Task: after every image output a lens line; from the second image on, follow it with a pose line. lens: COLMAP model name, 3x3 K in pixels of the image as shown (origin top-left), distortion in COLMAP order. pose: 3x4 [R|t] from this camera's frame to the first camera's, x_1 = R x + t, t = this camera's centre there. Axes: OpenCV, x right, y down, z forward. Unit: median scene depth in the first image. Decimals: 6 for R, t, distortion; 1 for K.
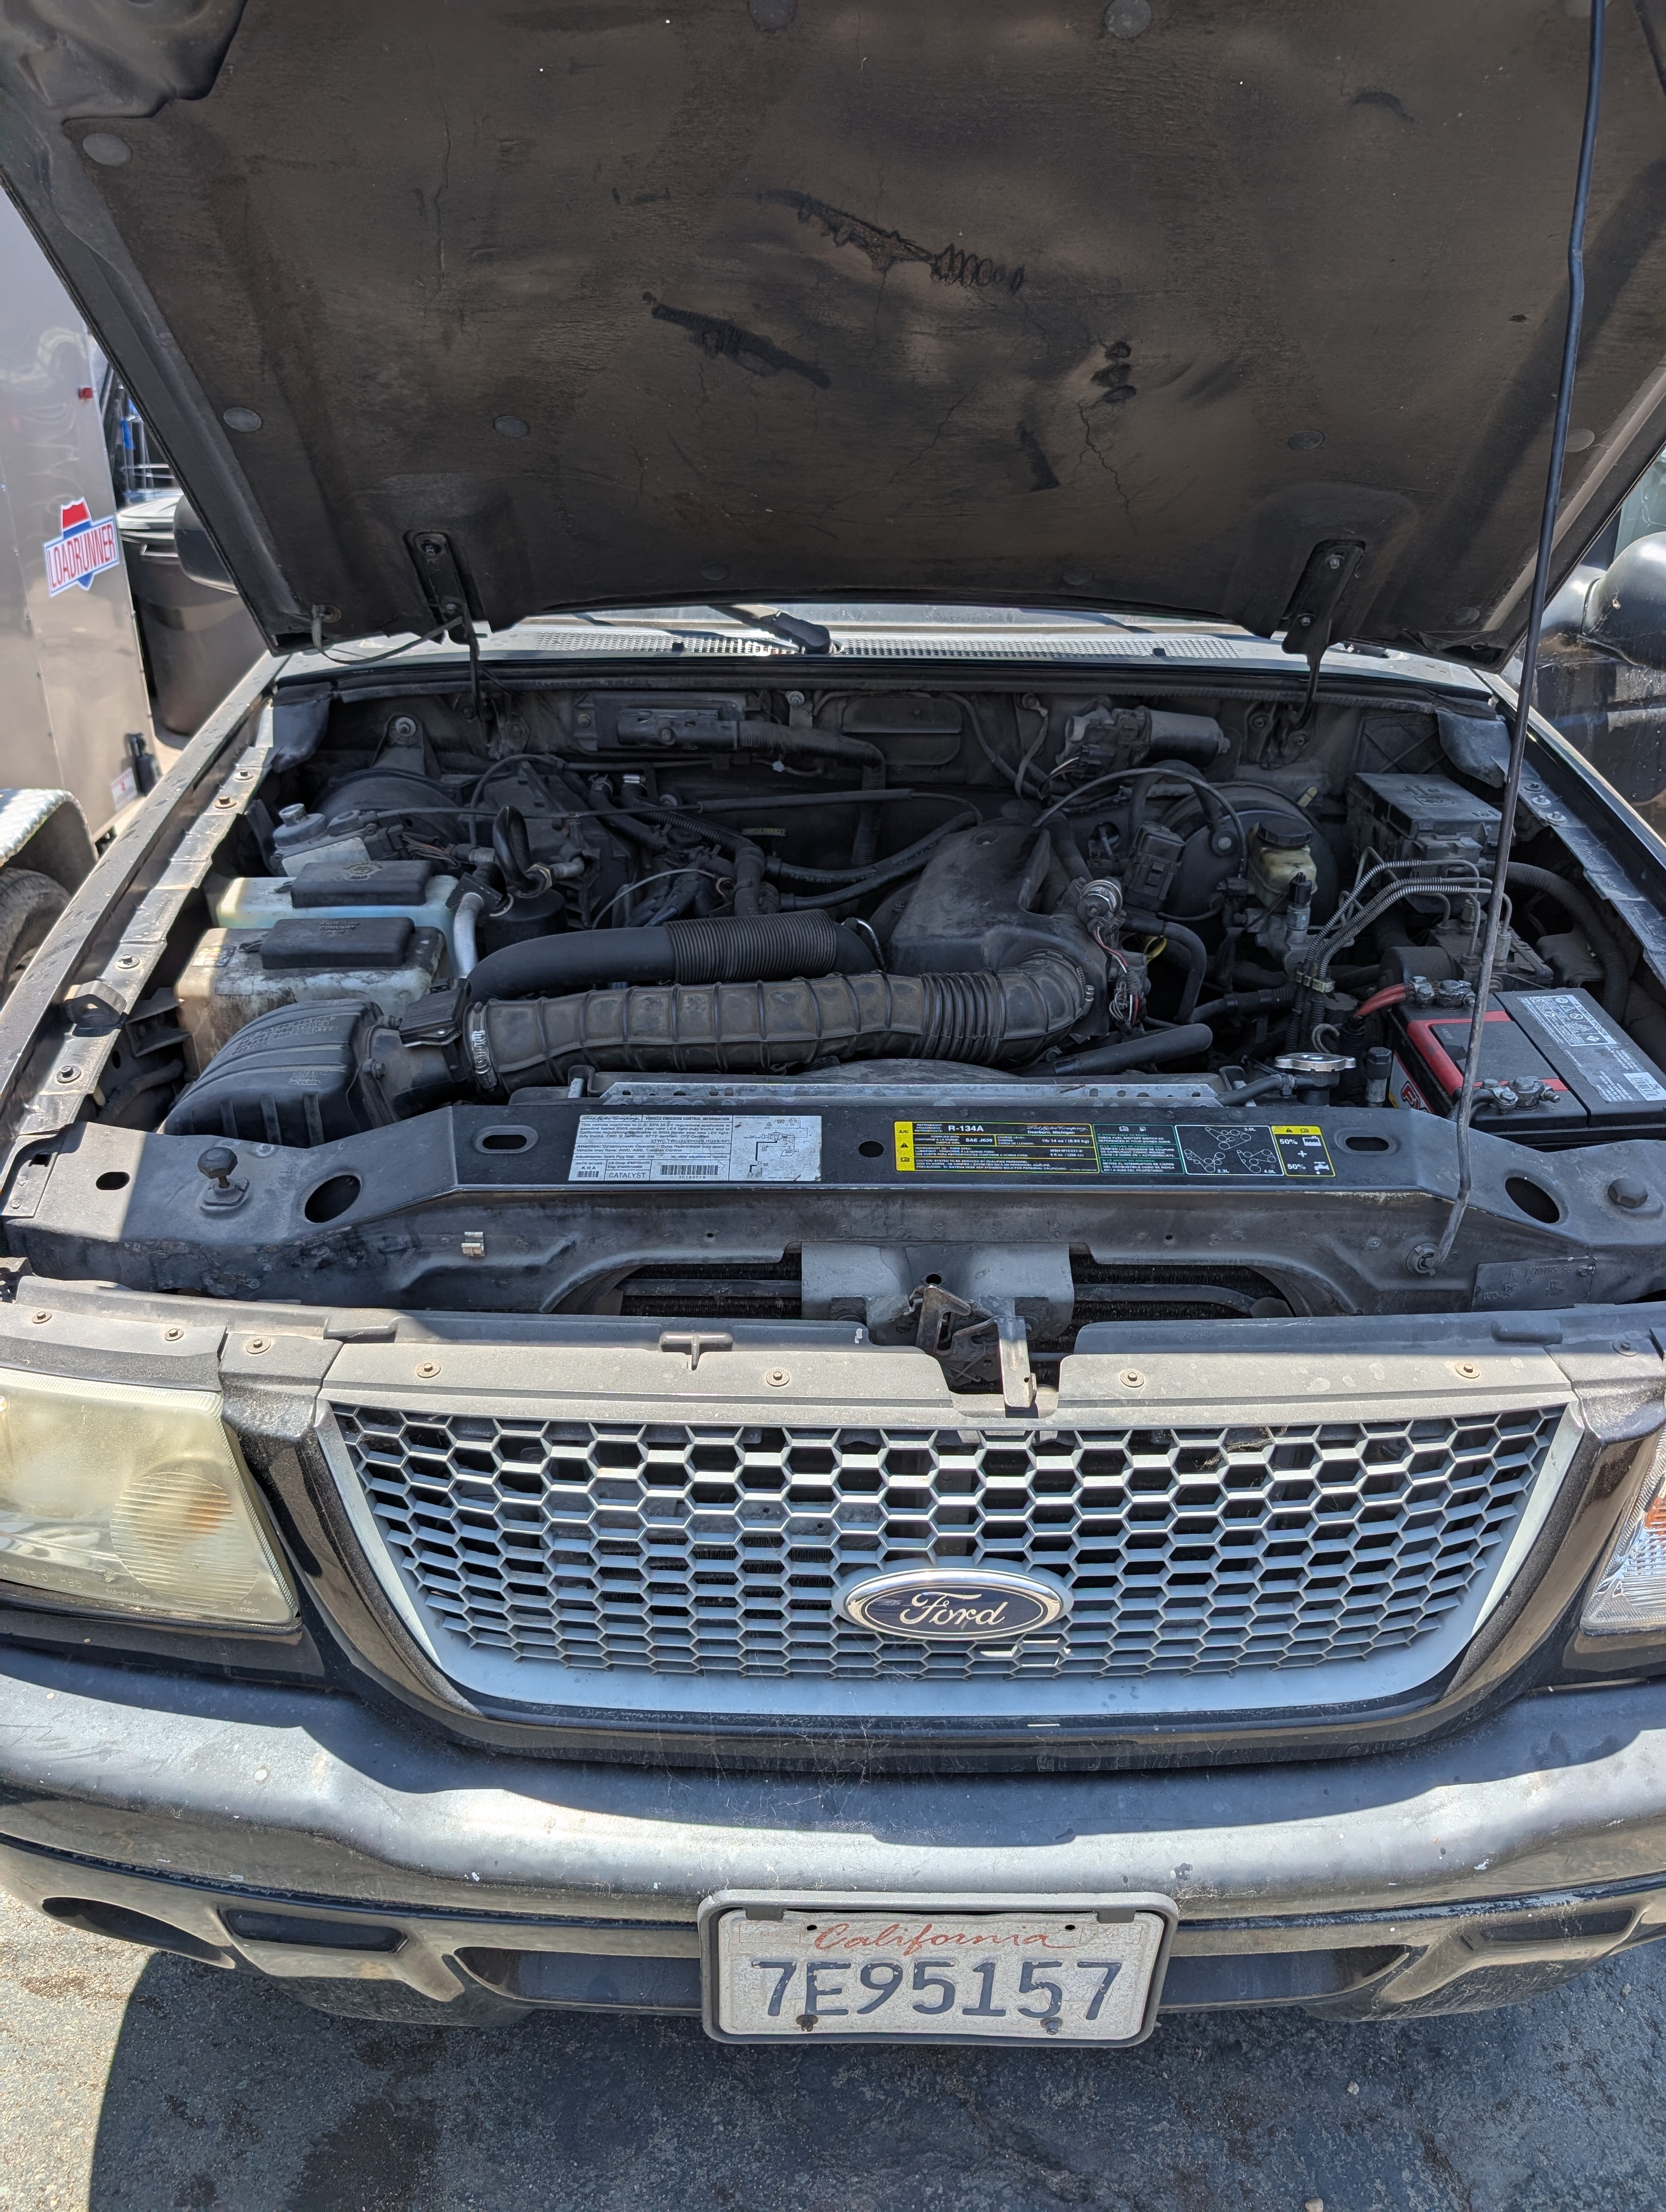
lens RADIAL K [[1572.9, 0, 834.5], [0, 1572.9, 1100.4], [0, 0, 1]] dist [0.004718, -0.009854]
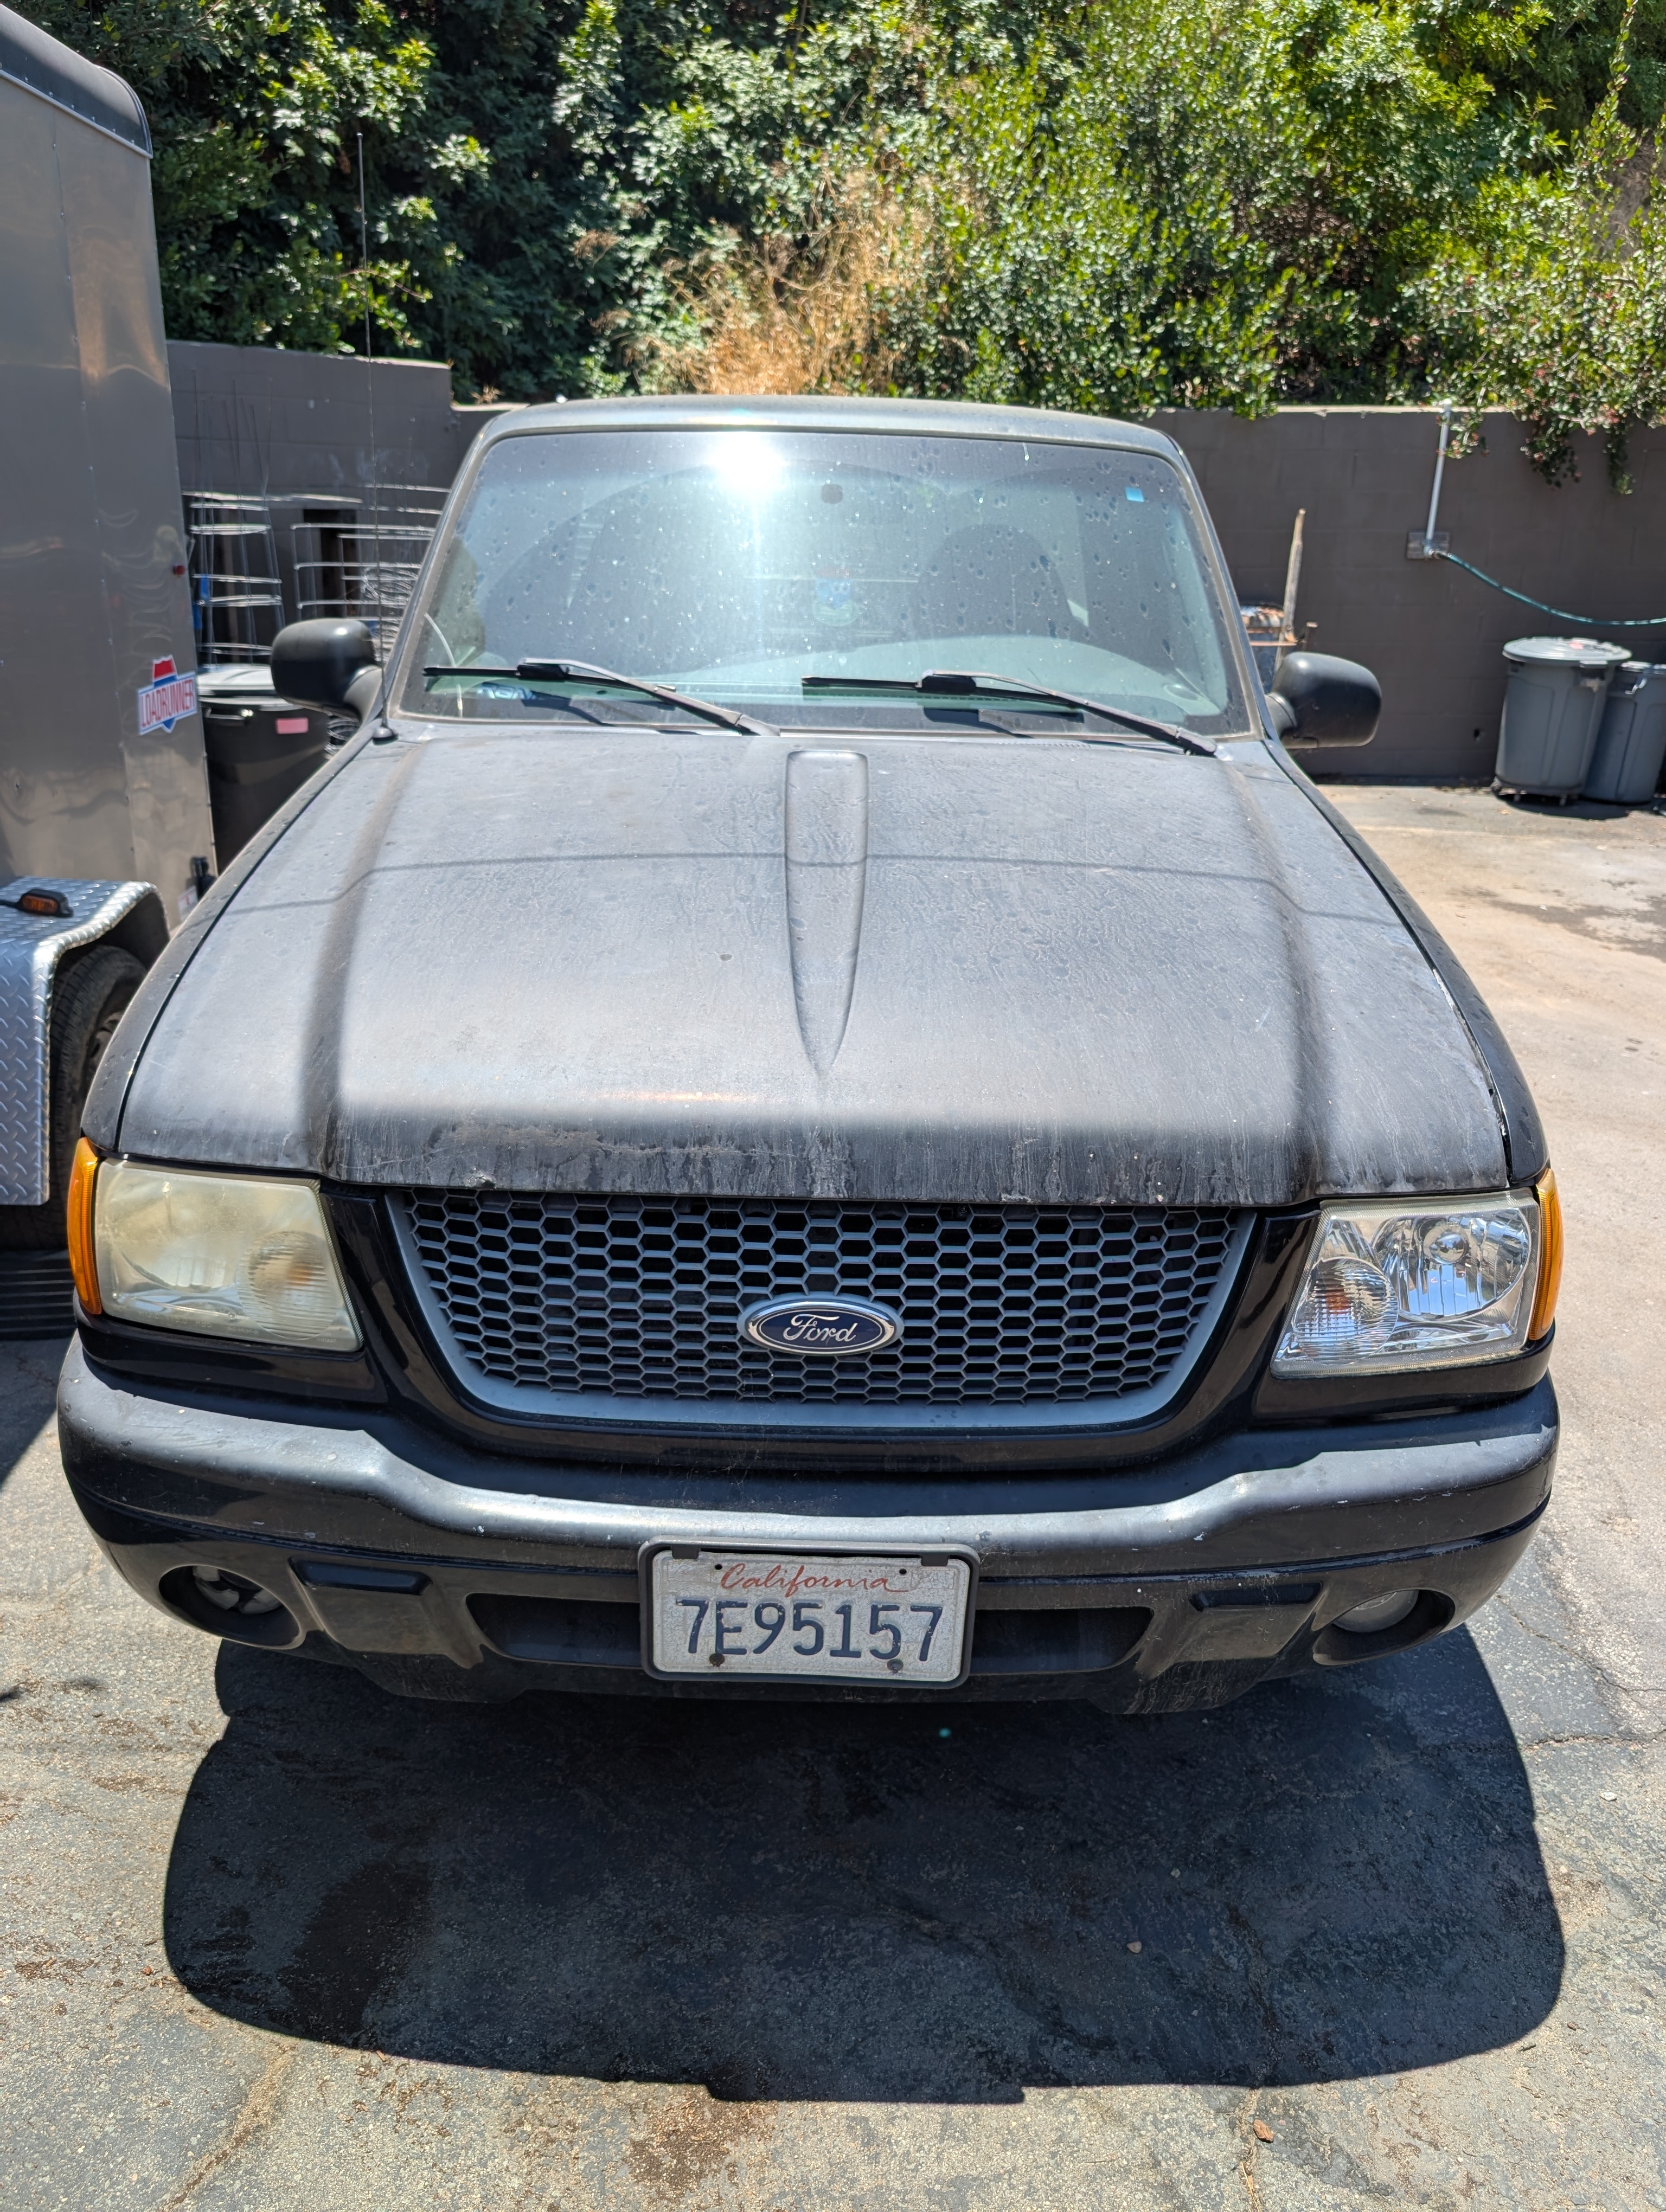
lens RADIAL K [[1572.9, 0, 823.1], [0, 1572.9, 1109.2], [0, 0, 1]] dist [0.004718, -0.009854]
pose [[0.999884, 0.014780, -0.003763, 0.027934], [-0.015119, 0.992988, -0.117248, 0.101542], [0.002003, 0.117291, 0.993096, -0.159588]]
